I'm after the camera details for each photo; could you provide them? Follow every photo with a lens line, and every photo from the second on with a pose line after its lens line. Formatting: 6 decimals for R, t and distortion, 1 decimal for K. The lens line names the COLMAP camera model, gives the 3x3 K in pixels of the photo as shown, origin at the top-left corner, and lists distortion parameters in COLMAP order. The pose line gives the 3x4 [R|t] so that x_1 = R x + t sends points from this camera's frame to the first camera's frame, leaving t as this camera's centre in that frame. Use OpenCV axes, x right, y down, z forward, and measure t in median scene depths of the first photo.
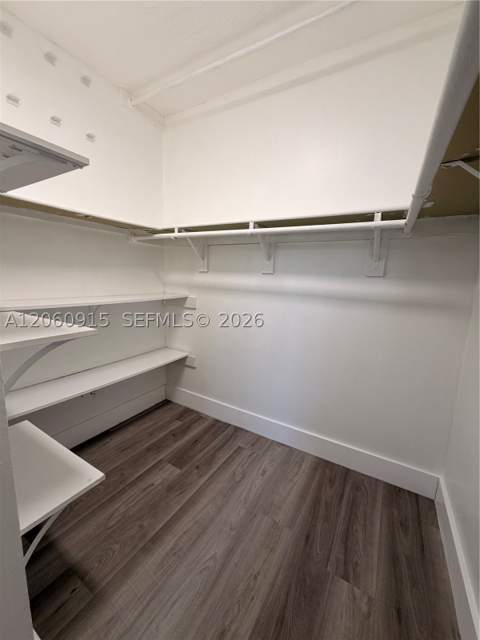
lens RADIAL K [[253.7, 0, 240.7], [0, 253.7, 318.3], [0, 0, 1]] dist [-0.002760, 0.000401]
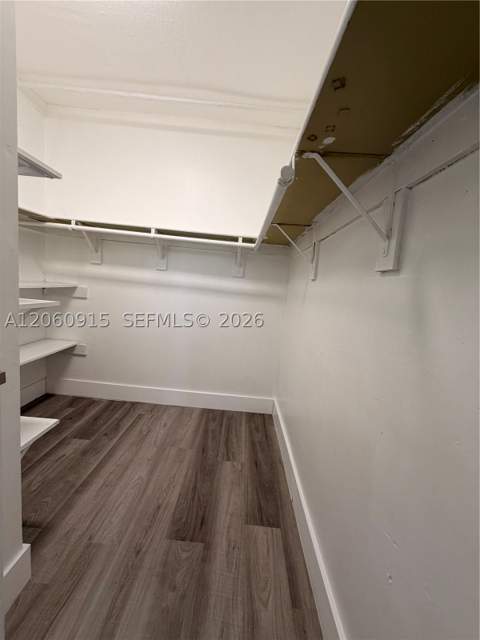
lens RADIAL K [[253.7, 0, 240.3], [0, 253.7, 318.7], [0, 0, 1]] dist [-0.002760, 0.000401]
pose [[0.864557, -0.018079, 0.502210, -0.228656], [0.017370, 0.999831, 0.006090, 0.074905], [-0.502235, 0.003458, 0.864724, -0.322500]]
